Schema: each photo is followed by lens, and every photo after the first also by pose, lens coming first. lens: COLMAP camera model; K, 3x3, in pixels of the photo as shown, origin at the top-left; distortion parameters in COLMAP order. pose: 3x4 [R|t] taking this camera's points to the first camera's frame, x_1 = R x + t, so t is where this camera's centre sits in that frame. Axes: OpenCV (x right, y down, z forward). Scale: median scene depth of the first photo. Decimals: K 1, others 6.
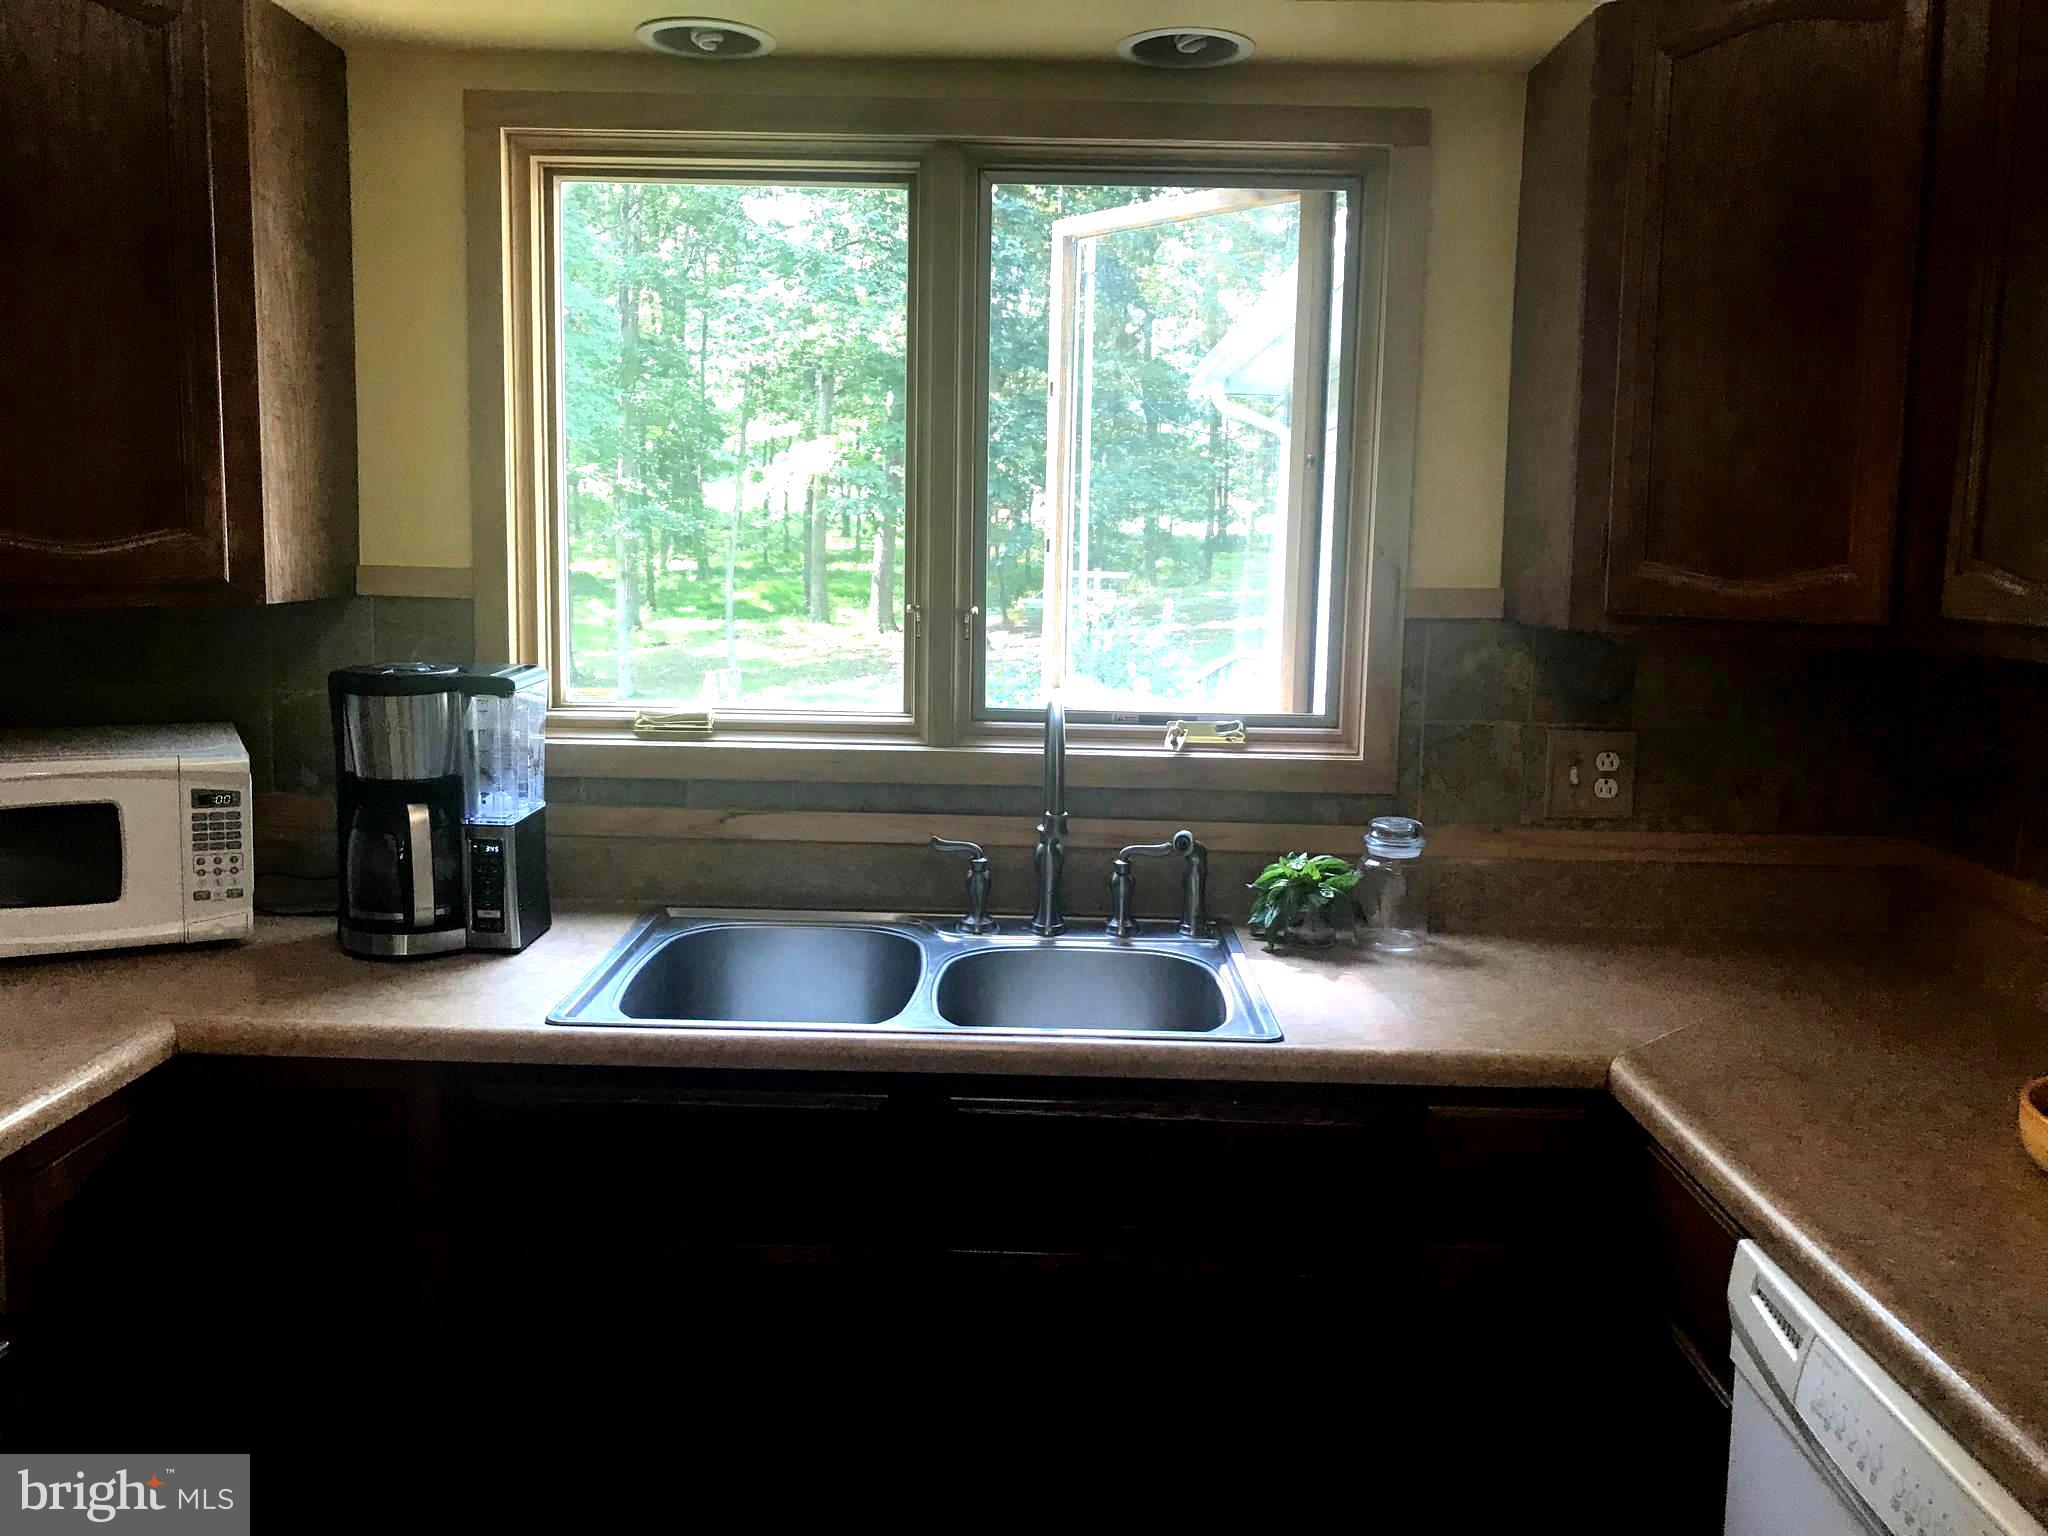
lens RADIAL K [[1680.9, 0, 1026.3], [0, 1680.9, 758.5], [0, 0, 1]] dist [0.059033, -0.076664]
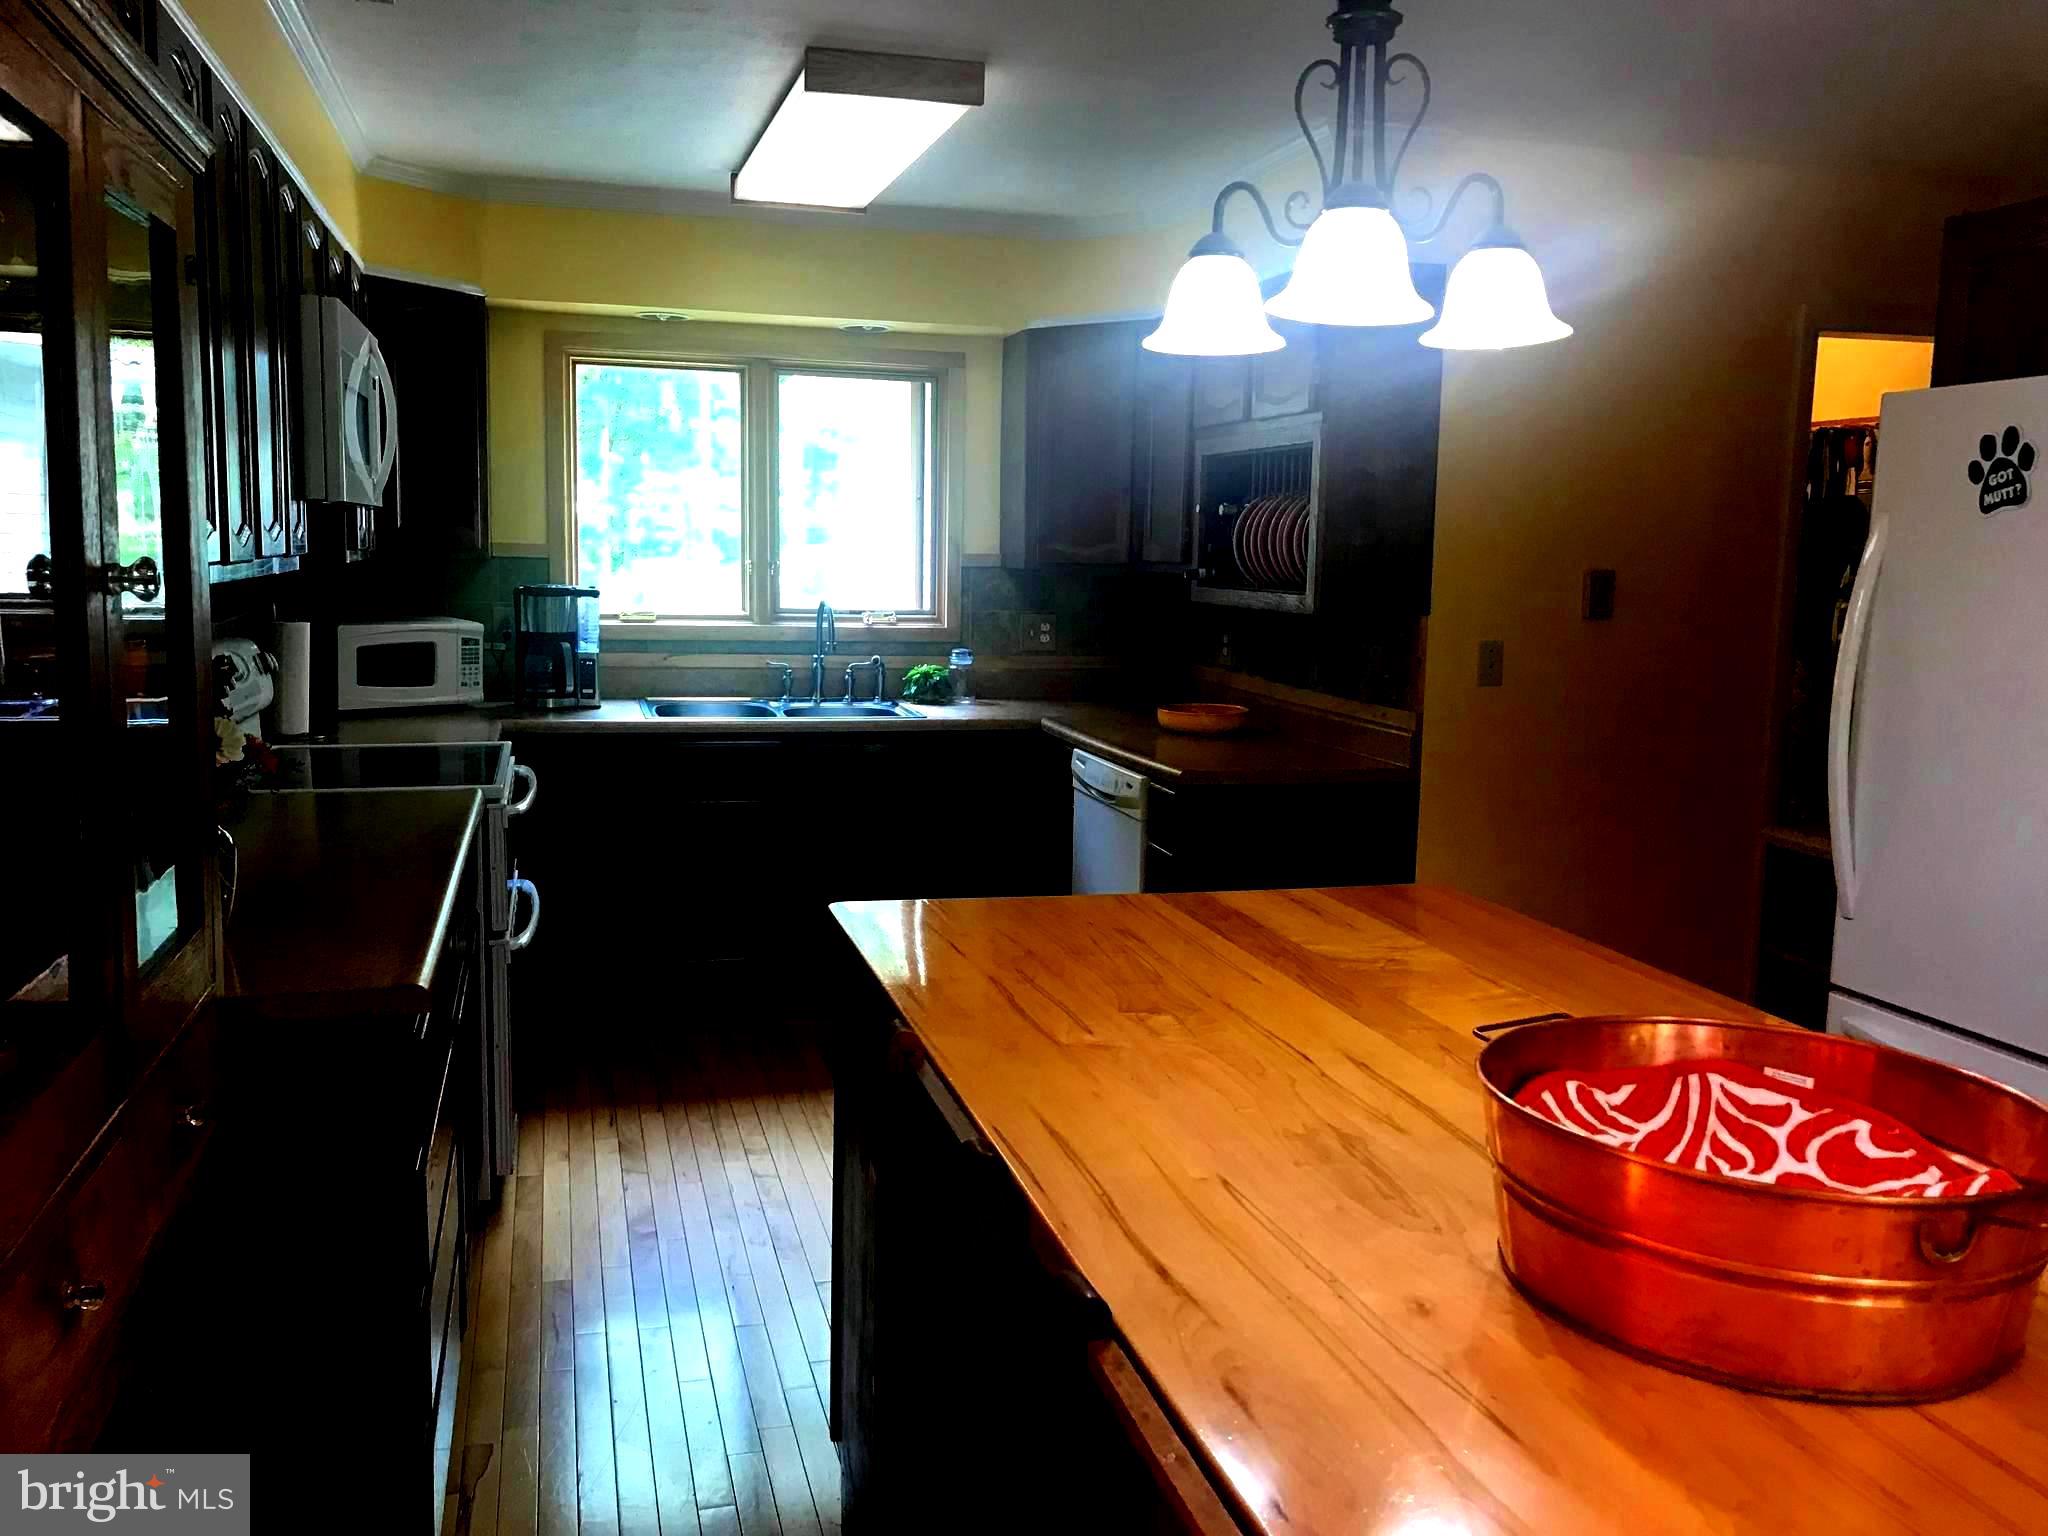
lens RADIAL K [[1680.9, 0, 1029.4], [0, 1680.9, 774.4], [0, 0, 1]] dist [0.059033, -0.076664]
pose [[0.959149, -0.035504, 0.280666, -0.380595], [0.031964, 0.999341, 0.017183, 0.180878], [-0.281091, -0.007510, 0.959652, -1.378658]]
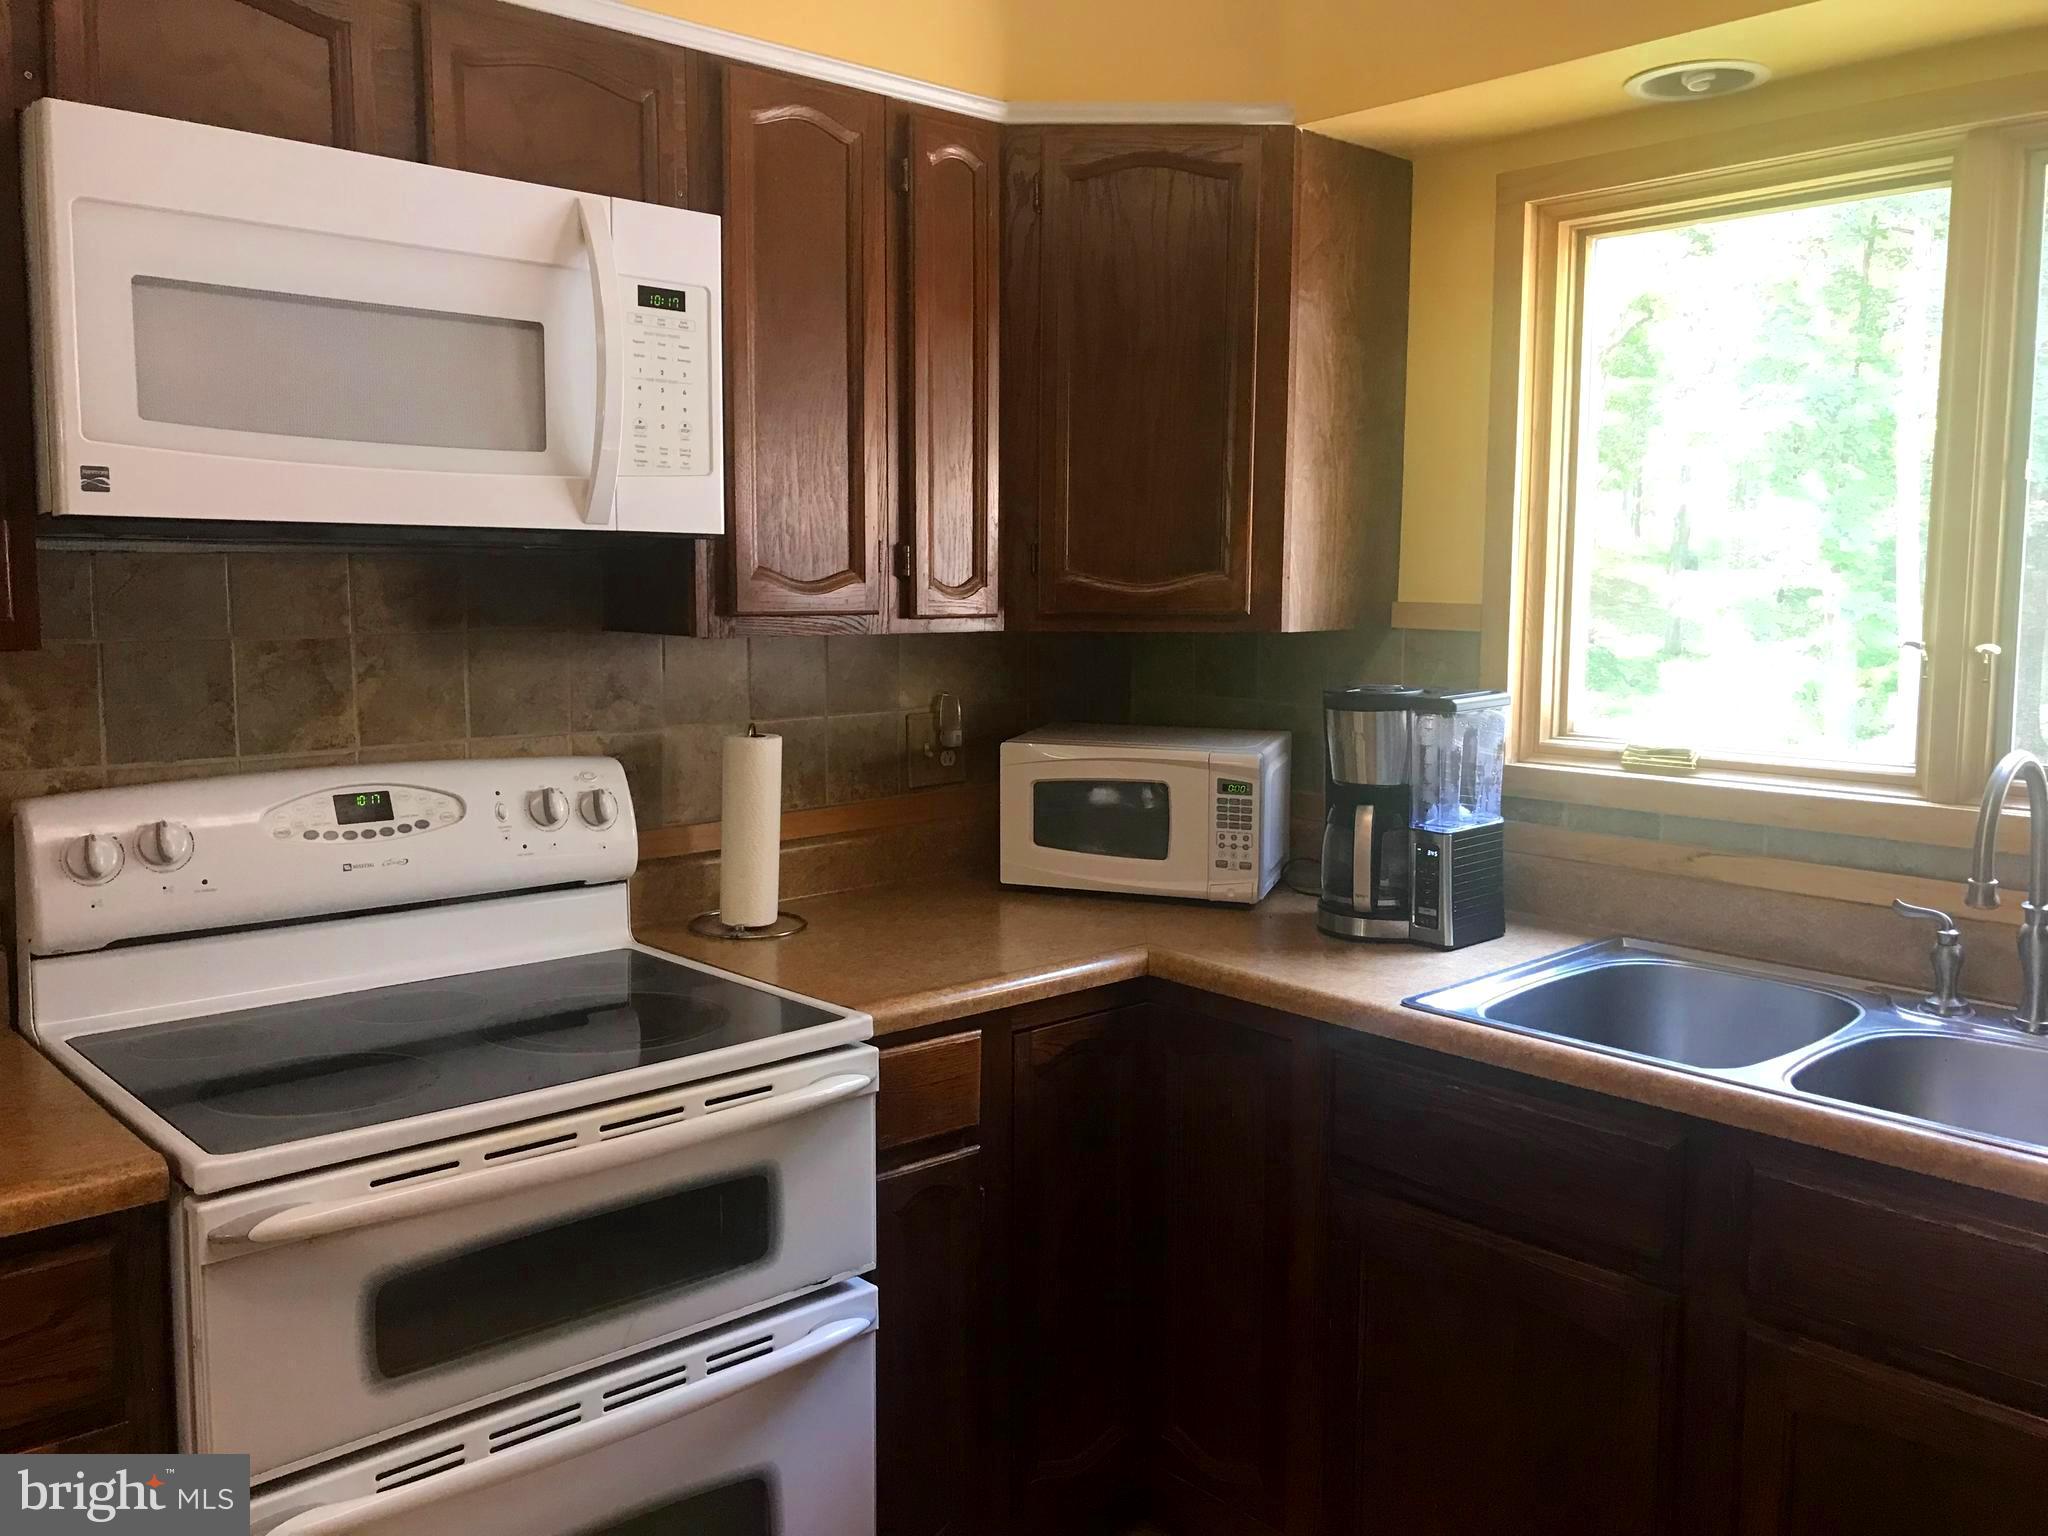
lens RADIAL K [[1680.9, 0, 961.9], [0, 1680.9, 751.7], [0, 0, 1]] dist [0.059033, -0.076664]
pose [[0.672805, 0.064812, -0.736975, 0.281233], [-0.091088, 0.995833, 0.004419, 0.009841], [0.734191, 0.064157, 0.675905, 0.015866]]
